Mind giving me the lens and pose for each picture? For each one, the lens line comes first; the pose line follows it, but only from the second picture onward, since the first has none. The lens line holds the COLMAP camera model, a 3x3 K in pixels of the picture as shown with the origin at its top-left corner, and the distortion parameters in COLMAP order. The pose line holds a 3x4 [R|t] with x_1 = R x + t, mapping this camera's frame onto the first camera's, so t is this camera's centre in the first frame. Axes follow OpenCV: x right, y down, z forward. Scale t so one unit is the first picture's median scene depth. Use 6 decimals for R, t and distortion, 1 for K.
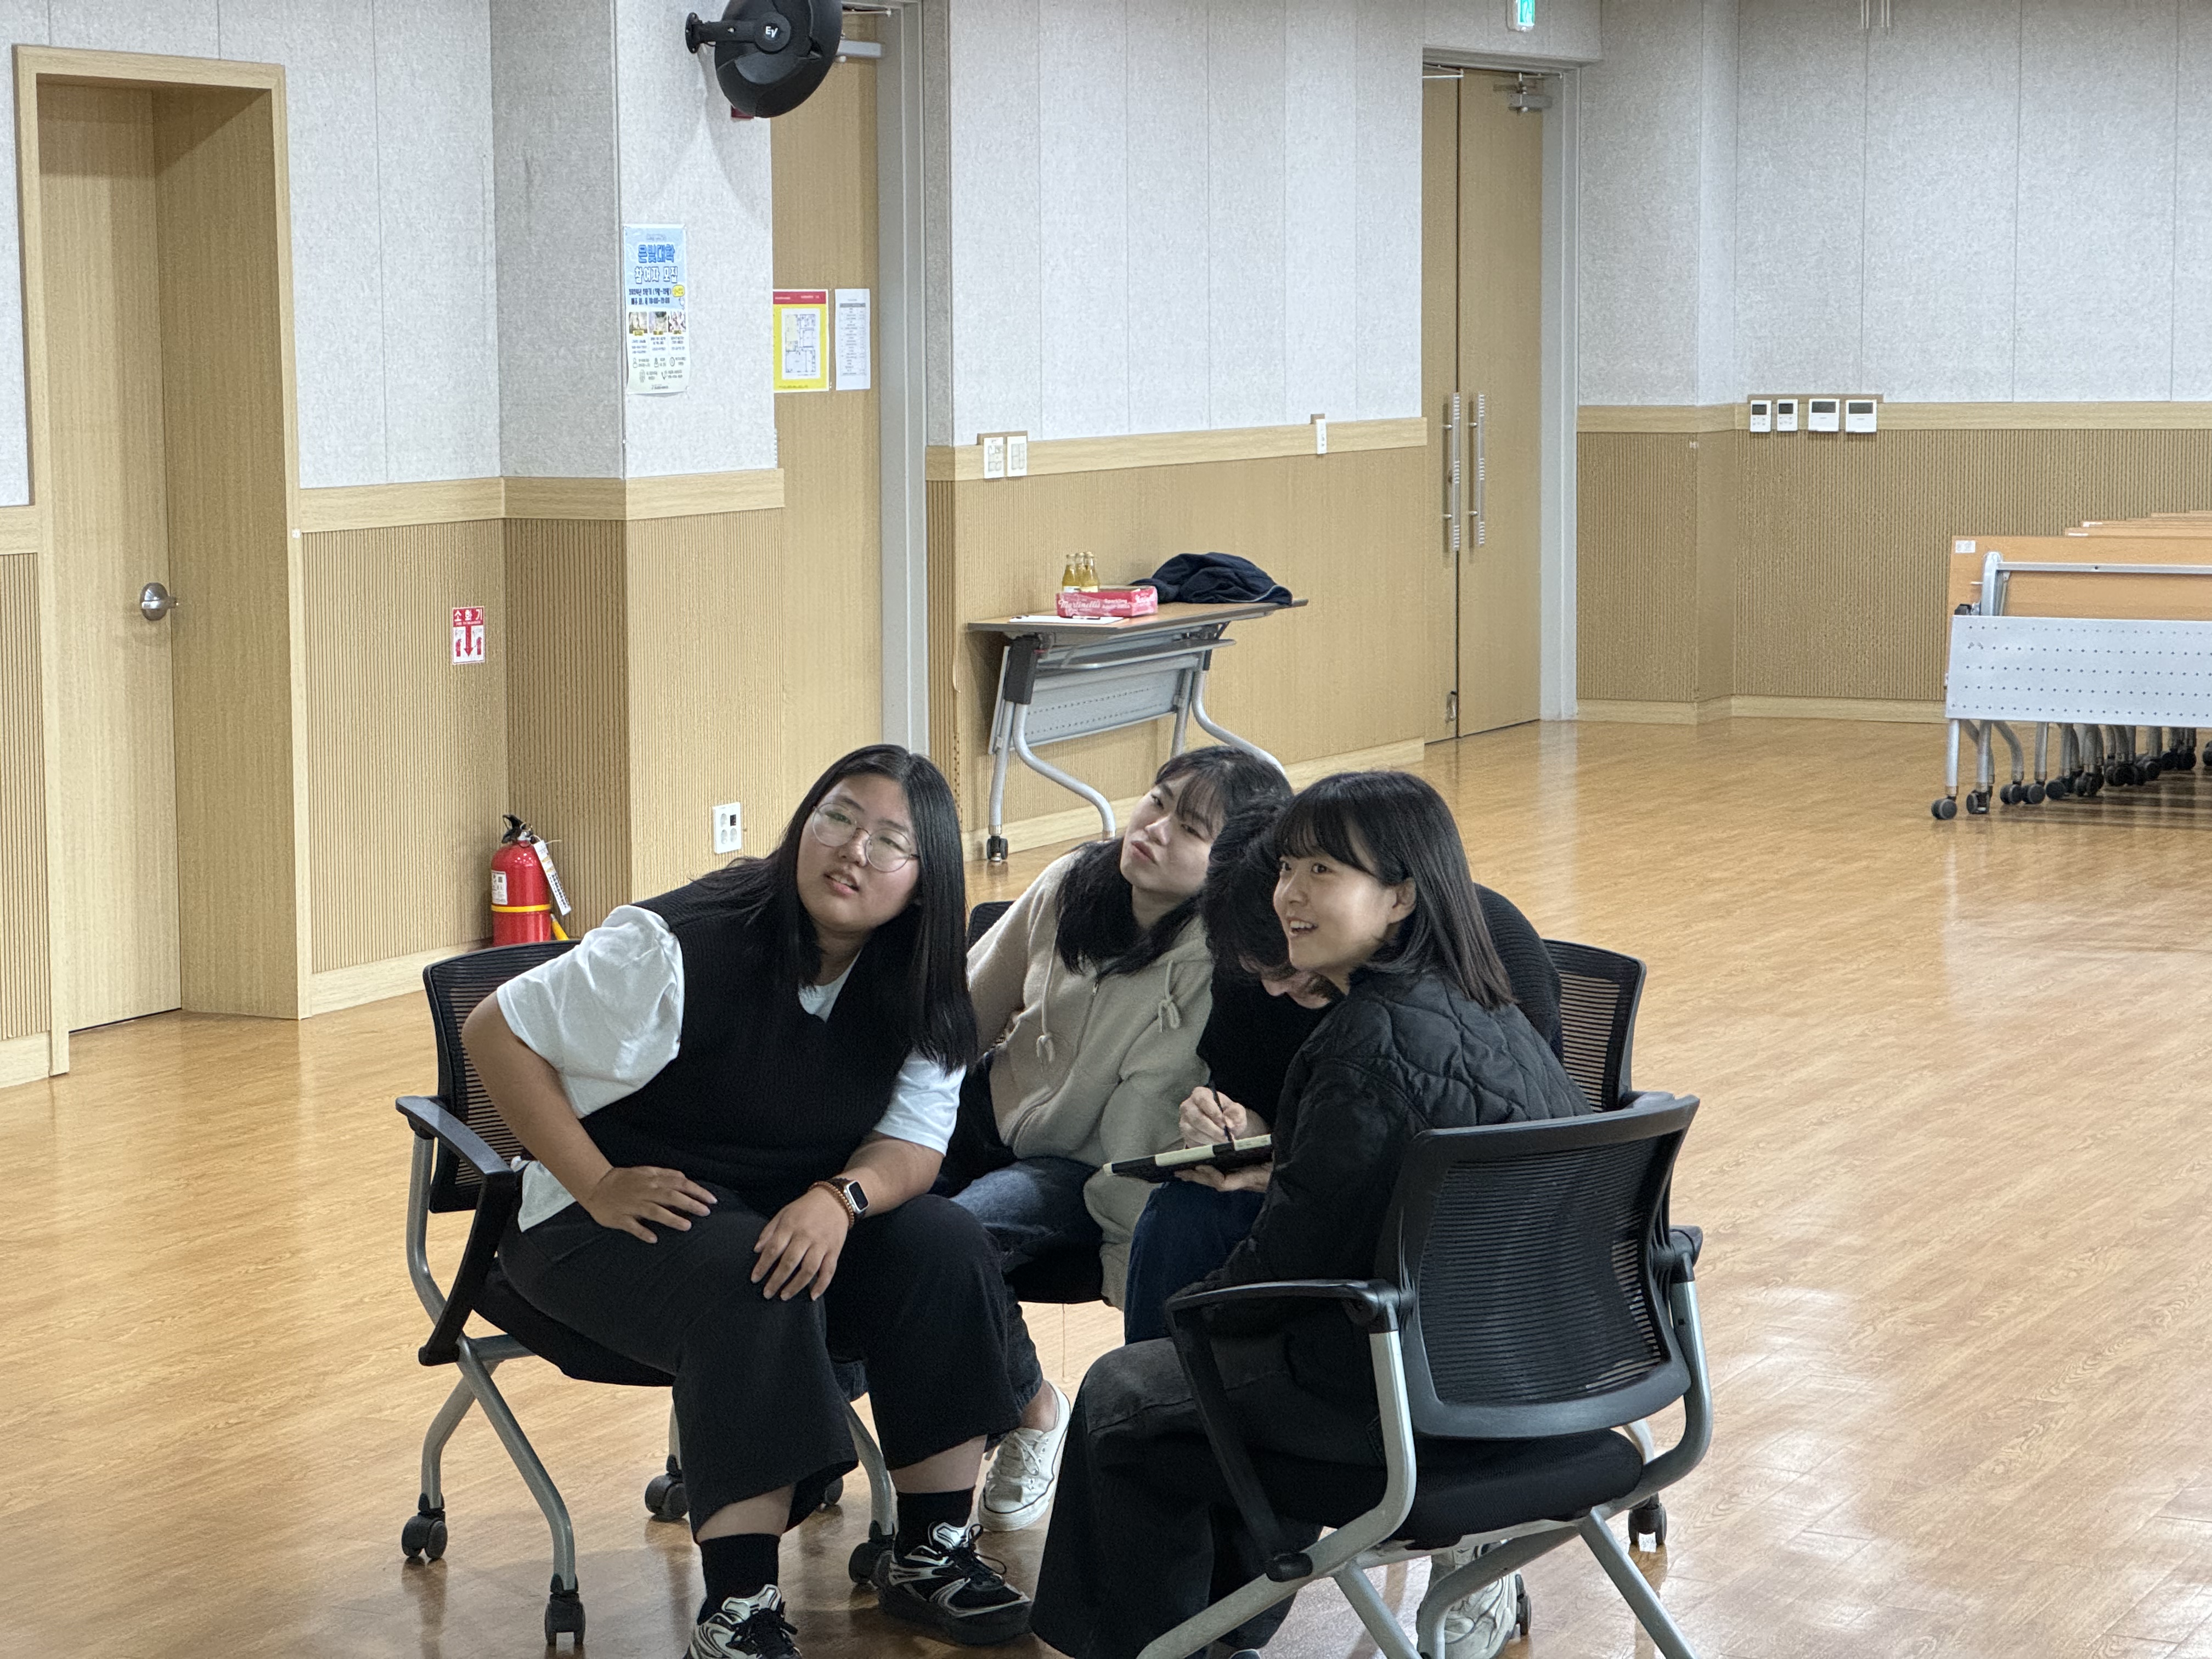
lens RADIAL K [[4909.7, 0, 1105.3], [0, 4909.7, 836.4], [0, 0, 1]] dist [0.267882, 0.000000]
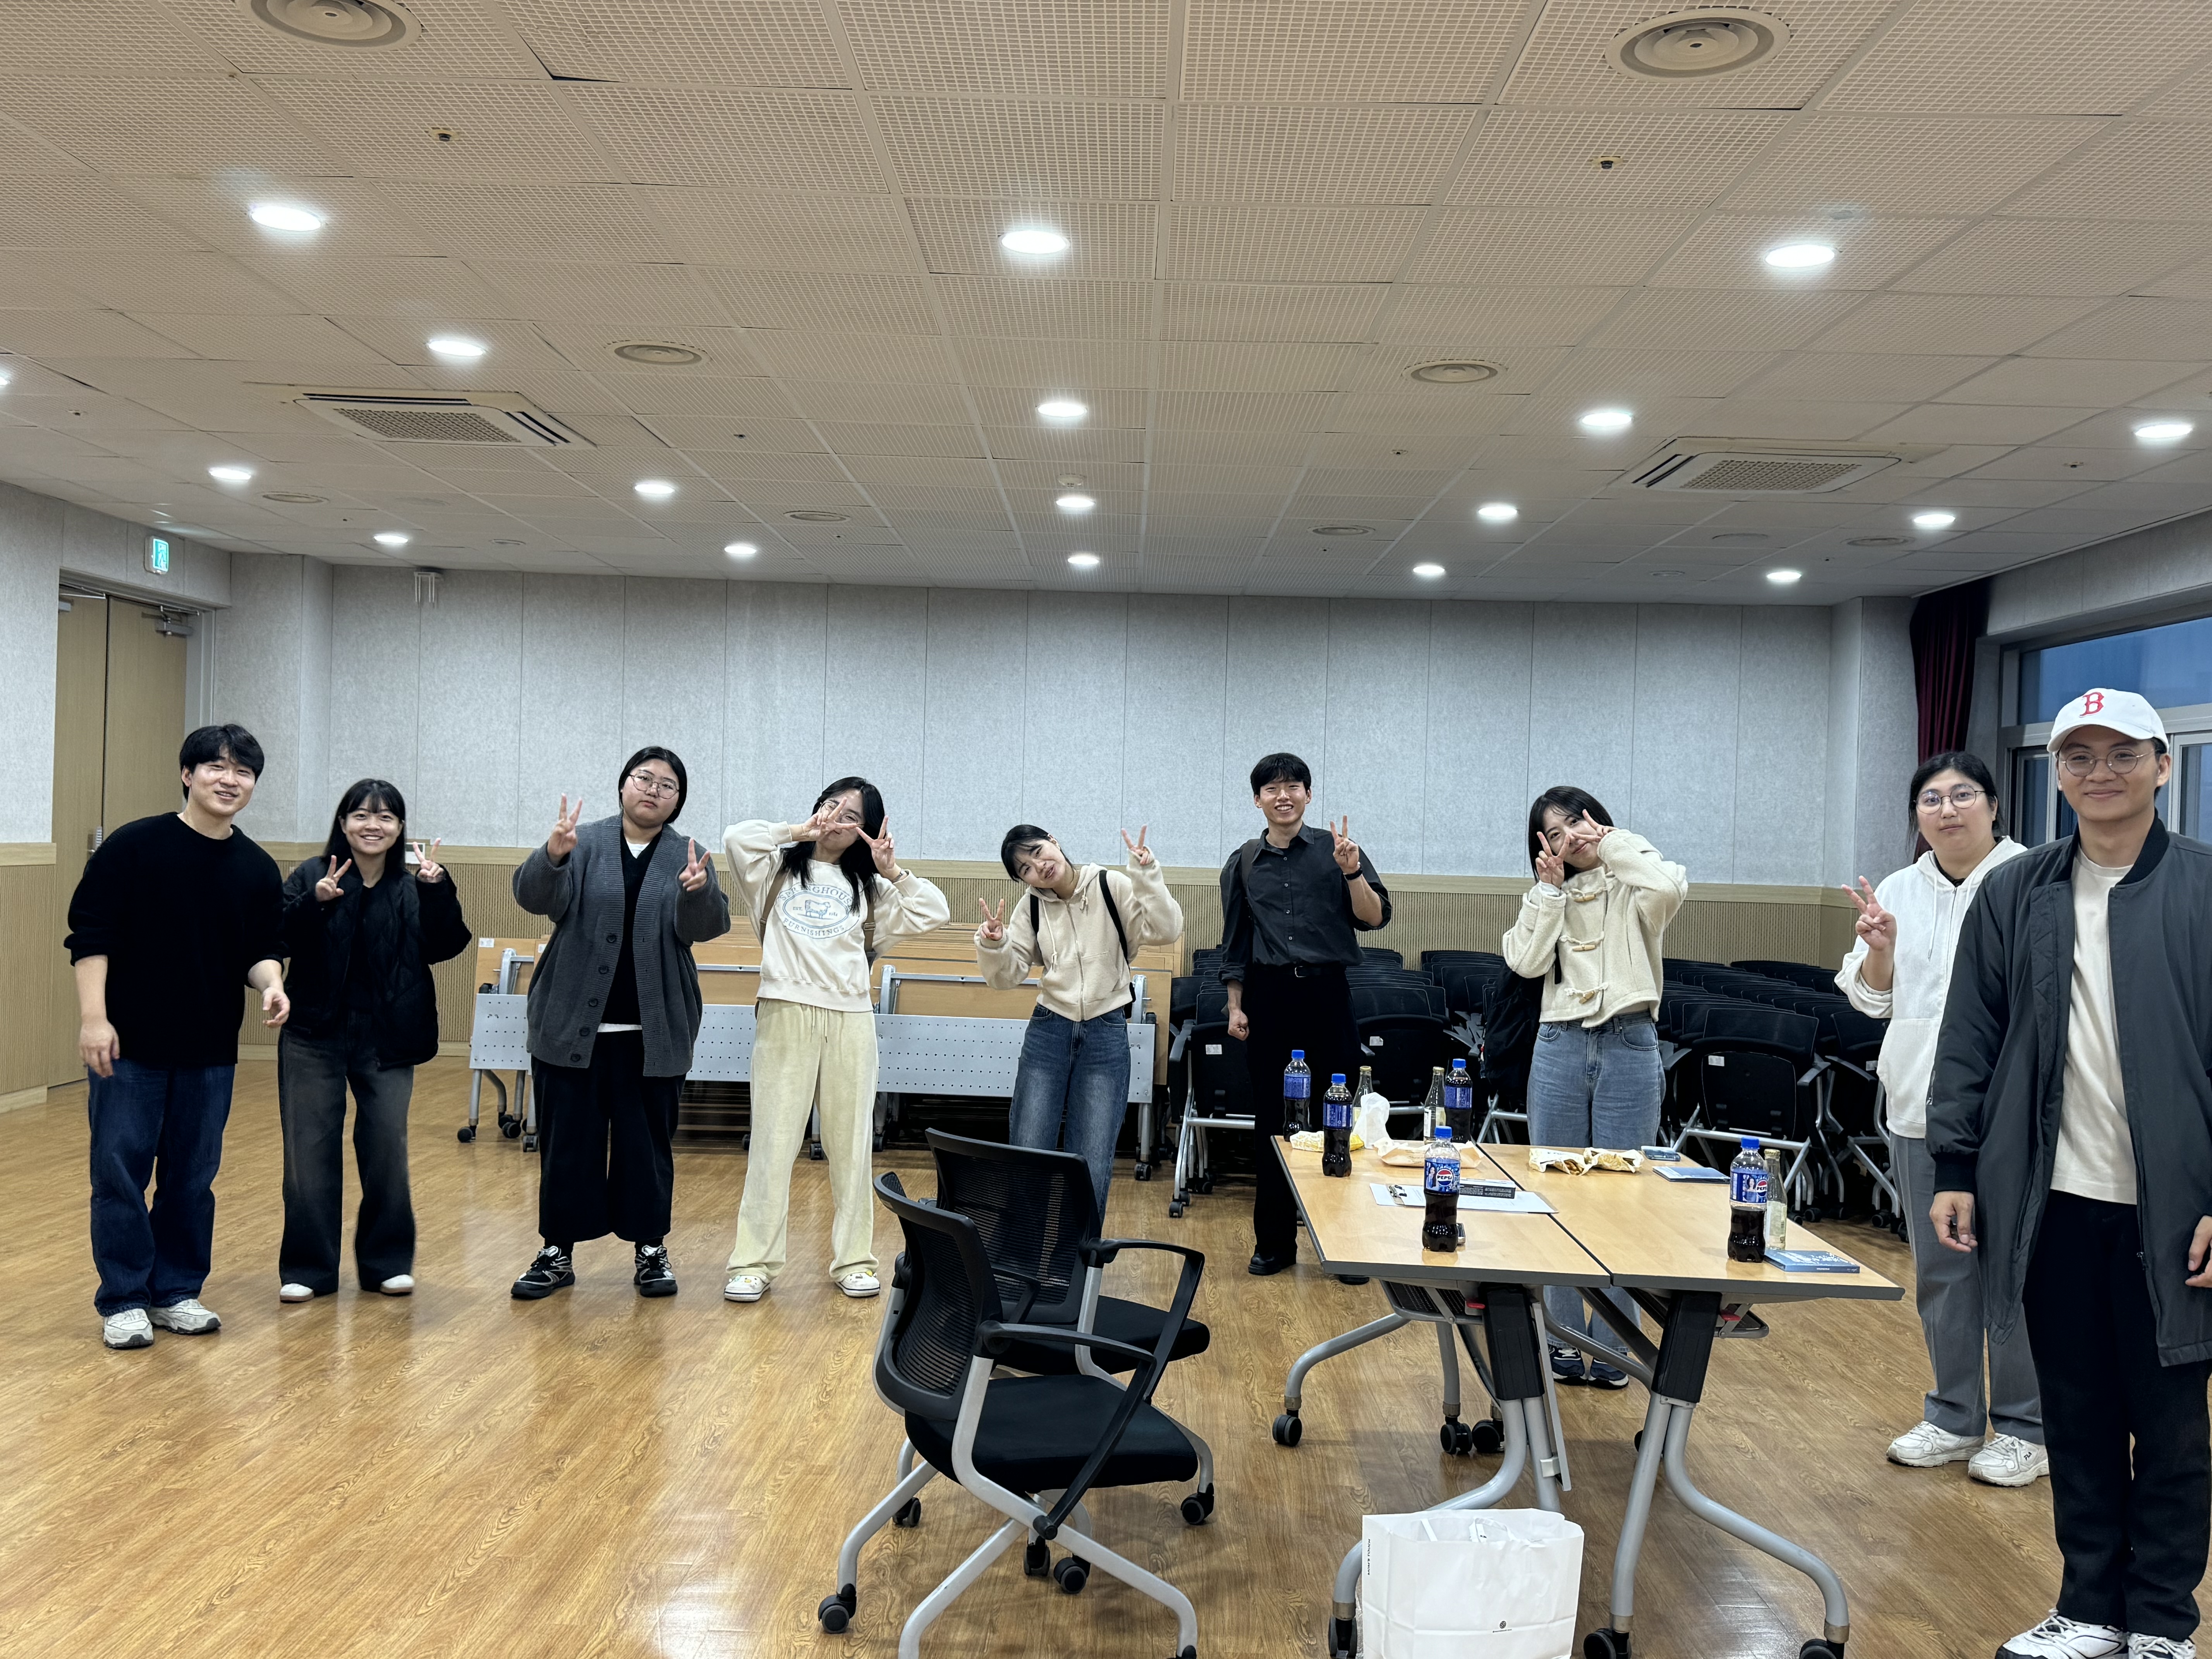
lens RADIAL K [[1969.5, 0, 1114.5], [0, 1969.5, 854.3], [0, 0, 1]] dist [0.049164, -0.001307]
pose [[0.883555, 0.026328, 0.467587, 0.058996], [0.011699, 0.996866, -0.078235, -0.034969], [-0.468182, 0.074595, 0.880478, 0.370281]]
